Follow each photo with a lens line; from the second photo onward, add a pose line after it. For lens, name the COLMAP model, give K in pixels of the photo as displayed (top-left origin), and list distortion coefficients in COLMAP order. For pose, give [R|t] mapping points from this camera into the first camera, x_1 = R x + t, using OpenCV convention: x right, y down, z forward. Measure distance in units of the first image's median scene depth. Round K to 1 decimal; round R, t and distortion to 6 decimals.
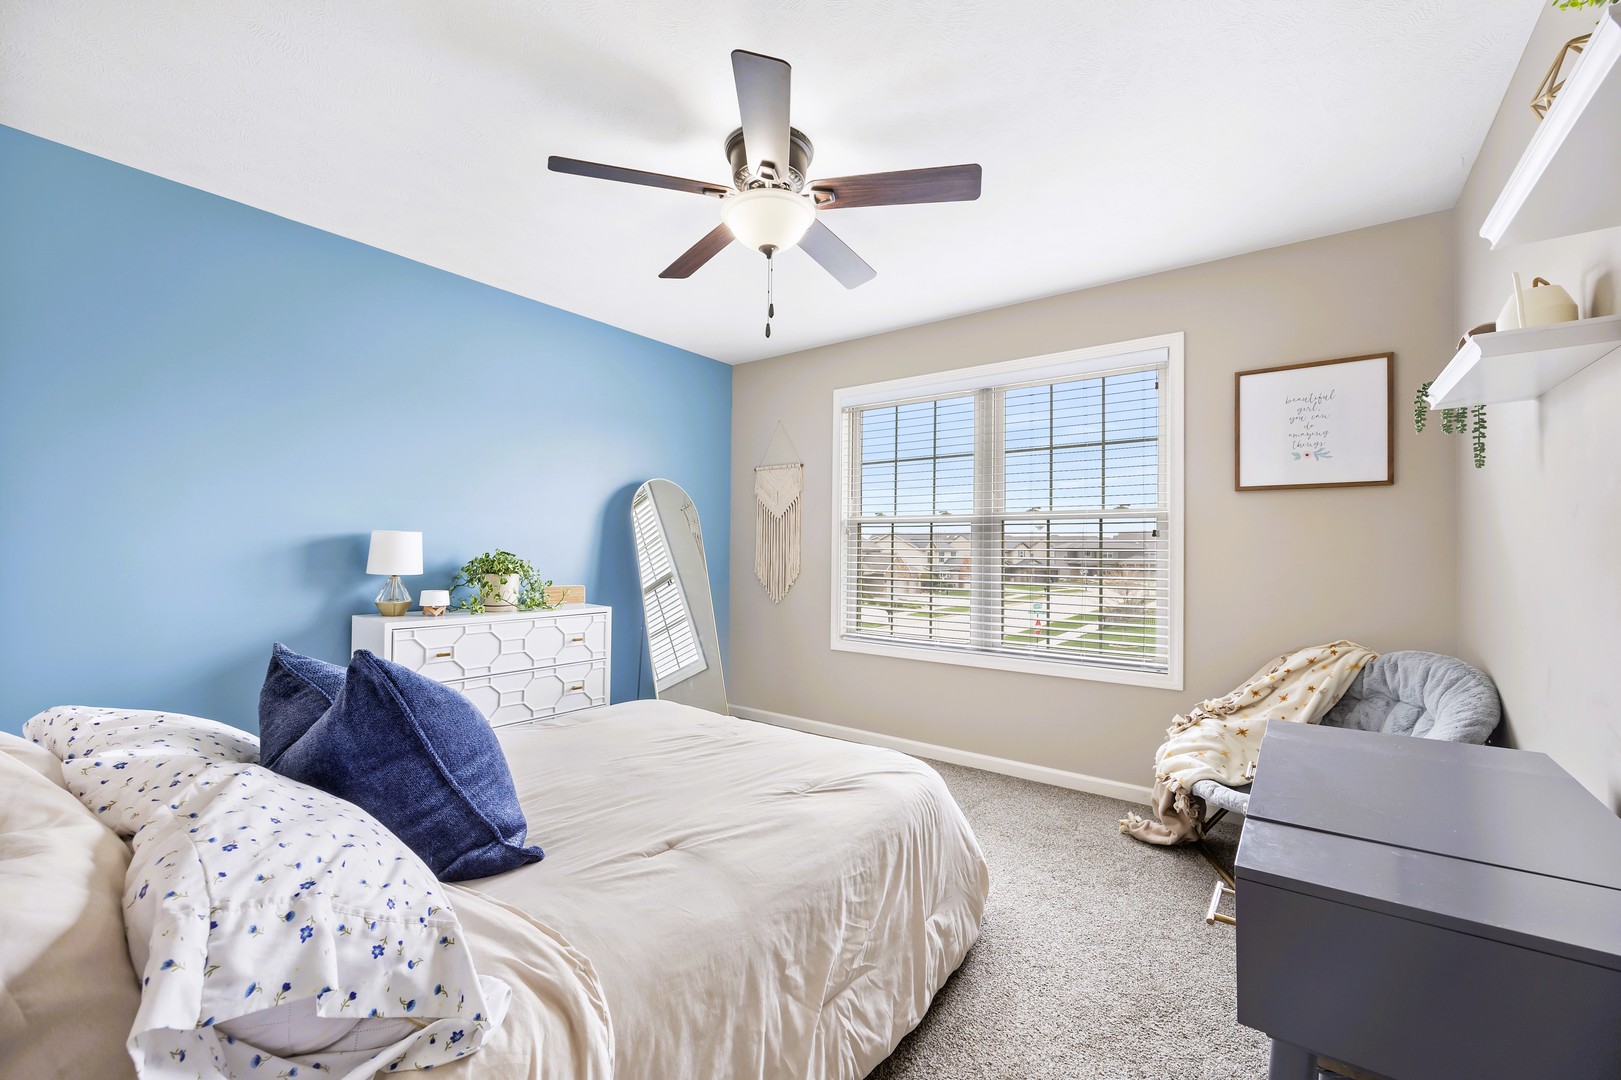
lens RADIAL K [[659.3, 0, 810.3], [0, 659.3, 540.5], [0, 0, 1]] dist [-0.003424, -0.000429]
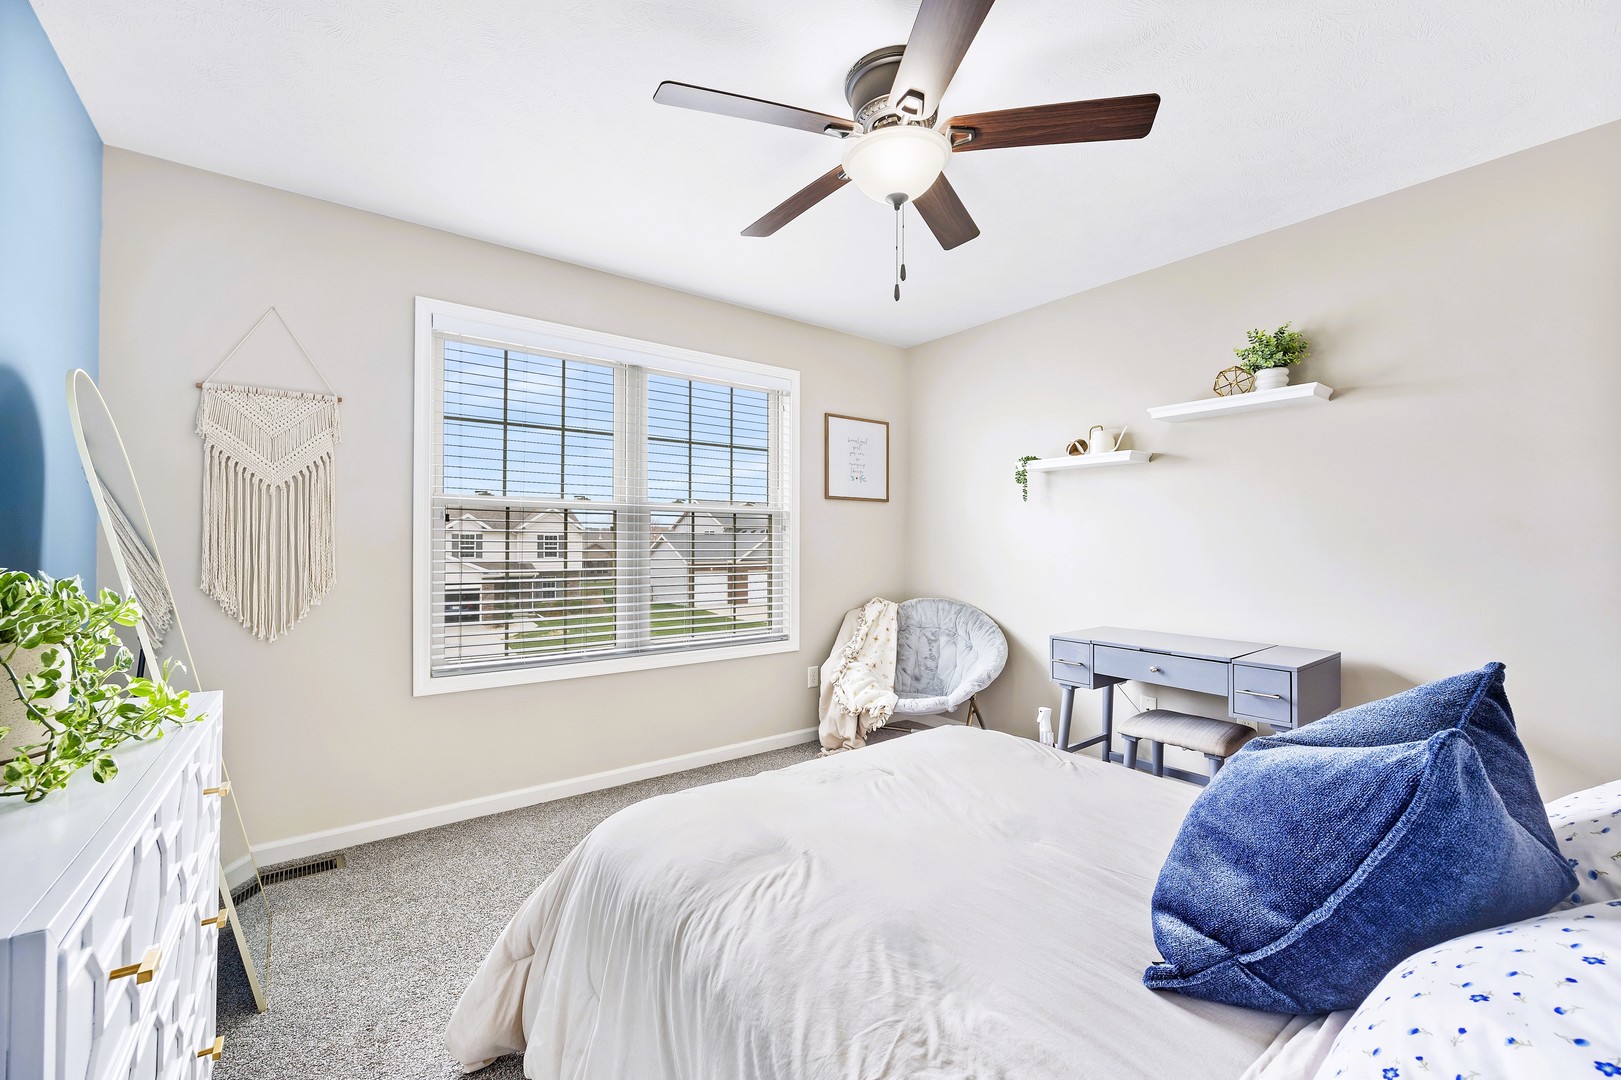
lens RADIAL K [[643.6, 0, 812.0], [0, 643.6, 533.7], [0, 0, 1]] dist [0.000200, -0.000048]
pose [[0.289813, 0.001071, 0.957083, -0.626305], [-0.019095, 0.999807, 0.004663, -0.007147], [-0.956893, -0.019627, 0.289777, 0.604682]]
